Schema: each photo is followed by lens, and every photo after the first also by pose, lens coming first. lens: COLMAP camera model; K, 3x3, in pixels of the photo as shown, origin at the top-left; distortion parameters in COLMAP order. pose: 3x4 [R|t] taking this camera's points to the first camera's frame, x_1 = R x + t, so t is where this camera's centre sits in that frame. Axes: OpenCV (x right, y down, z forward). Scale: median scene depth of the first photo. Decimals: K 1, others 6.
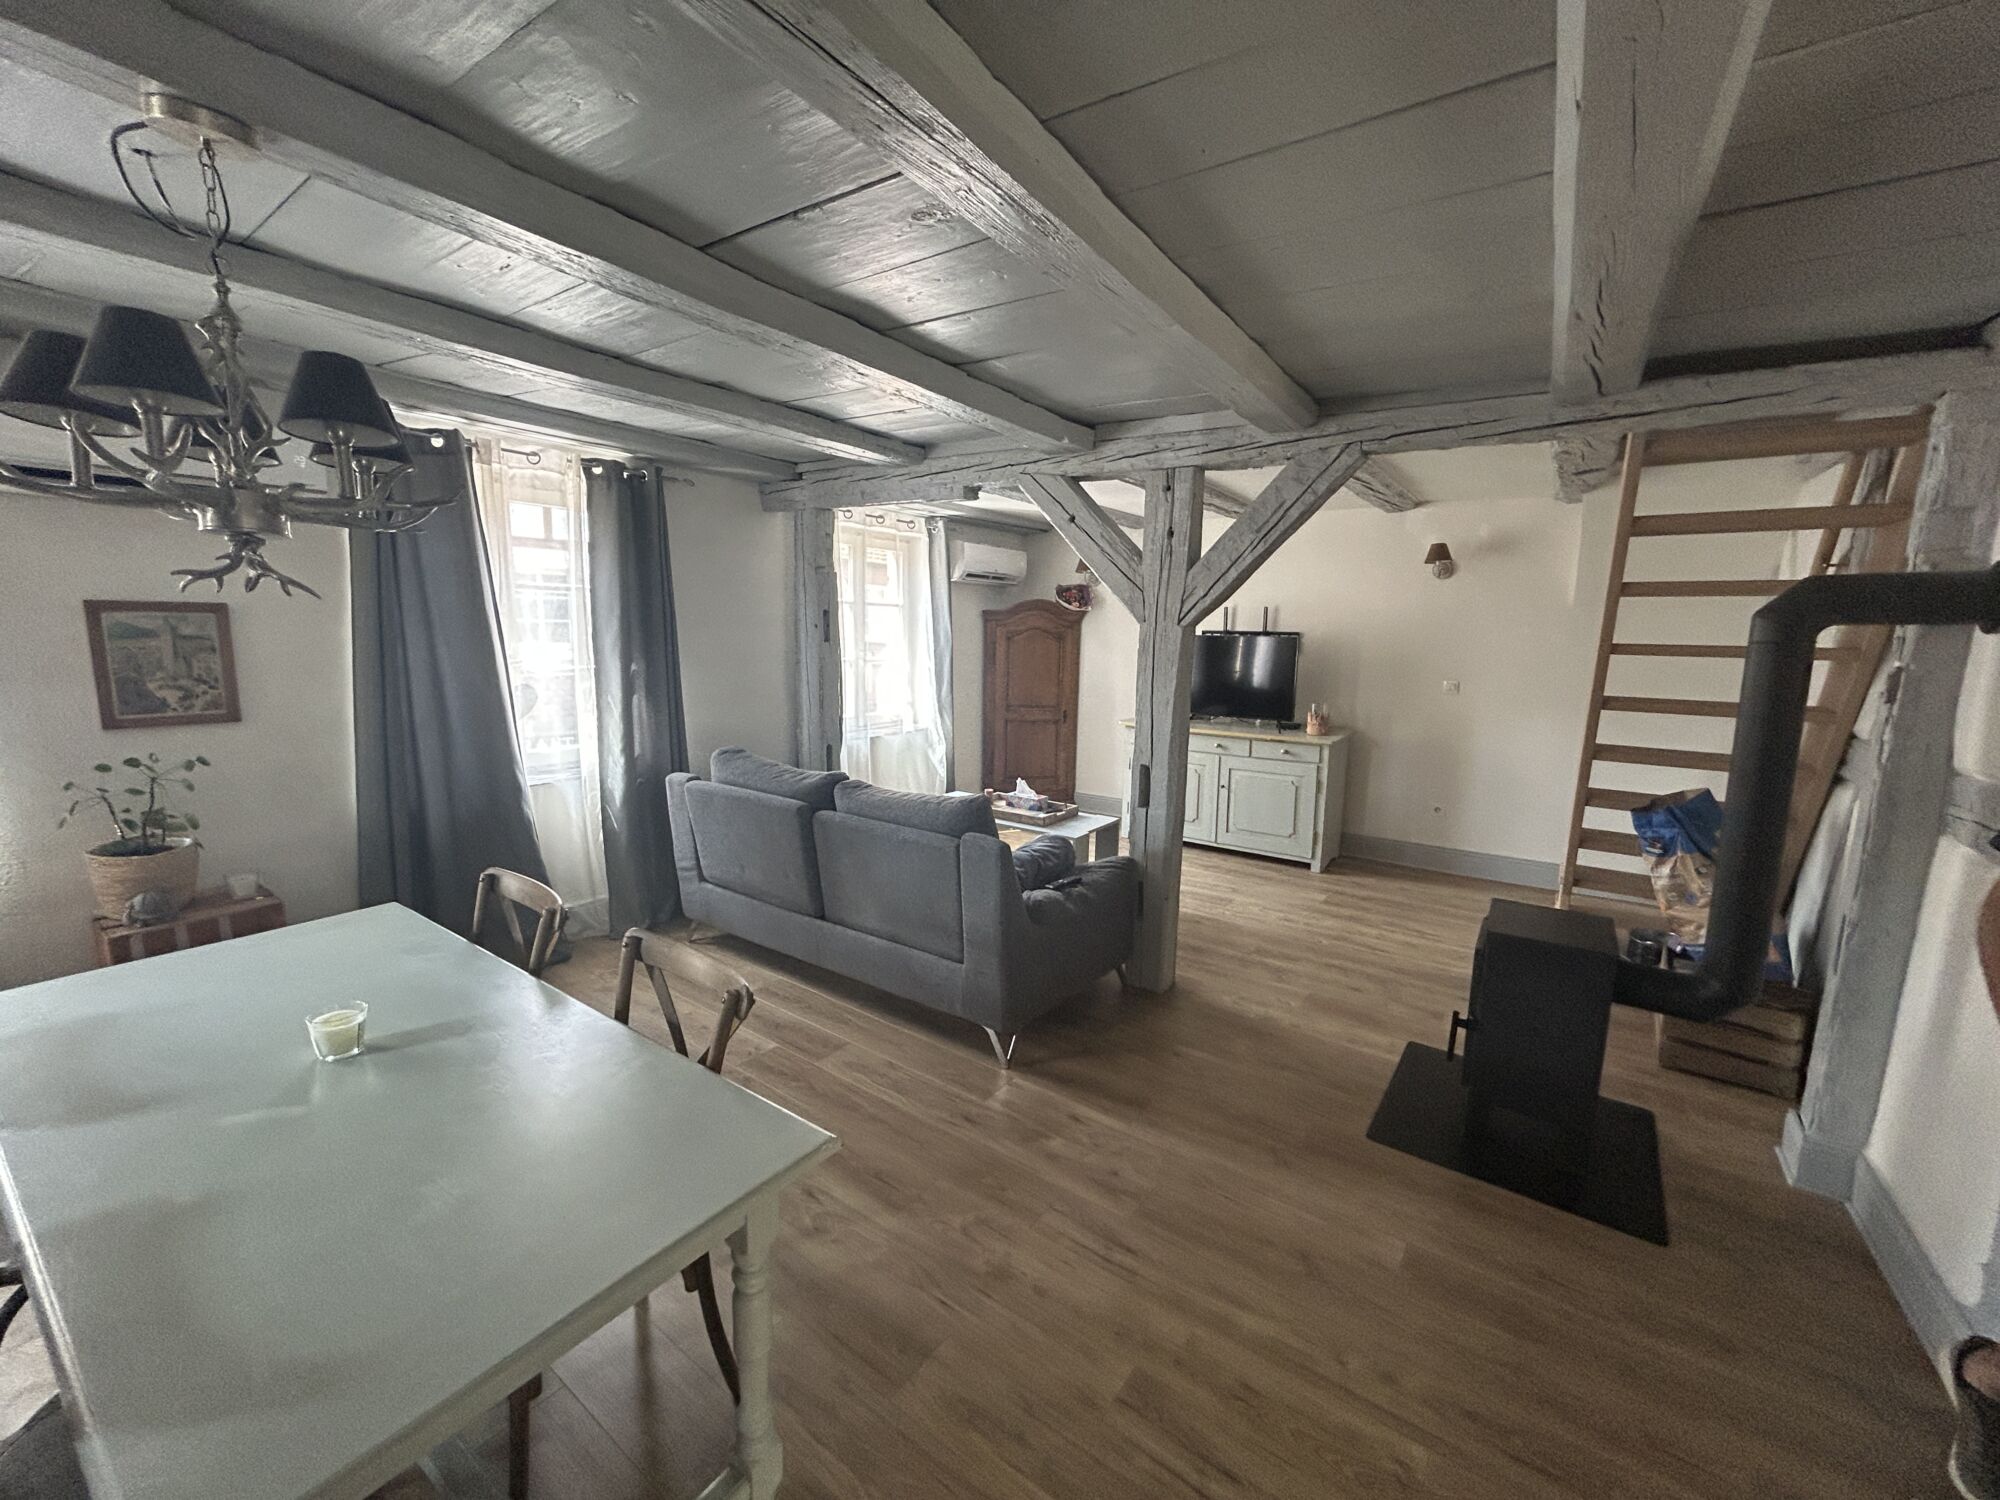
lens RADIAL K [[804.6, 0, 998.6], [0, 804.6, 747.0], [0, 0, 1]] dist [-0.000294, -0.000061]
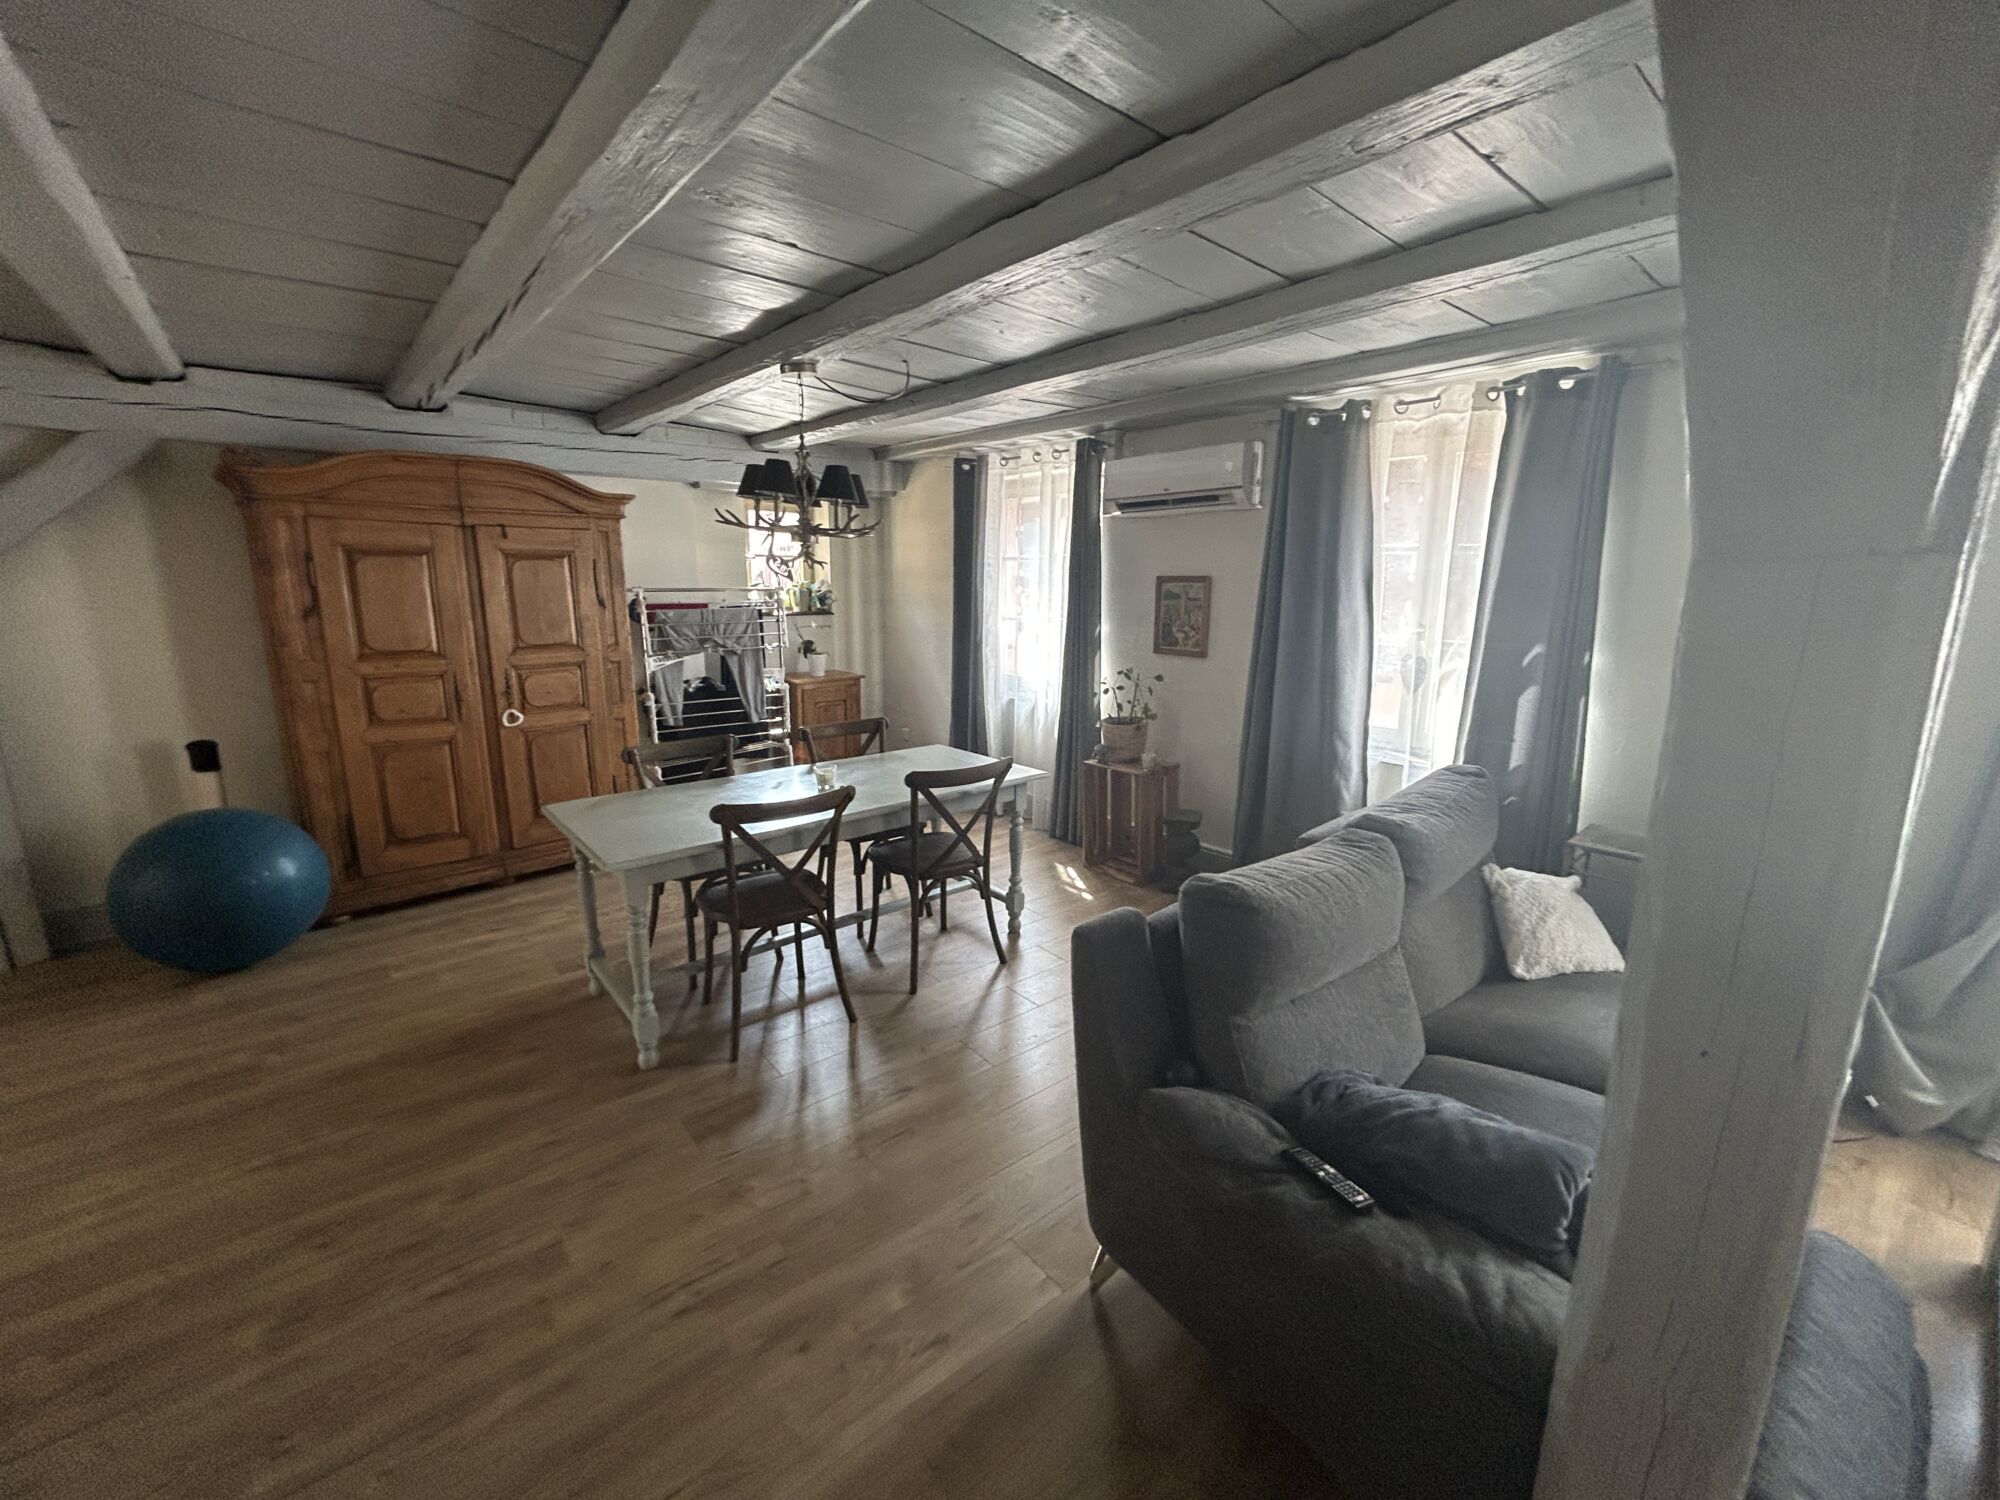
lens RADIAL K [[804.6, 0, 999.0], [0, 804.6, 749.7], [0, 0, 1]] dist [-0.000294, -0.000061]
pose [[-0.267100, 0.175593, -0.947536, 0.594212], [-0.158228, 0.961923, 0.222862, -0.144682], [0.950590, 0.209454, -0.229146, 1.067982]]
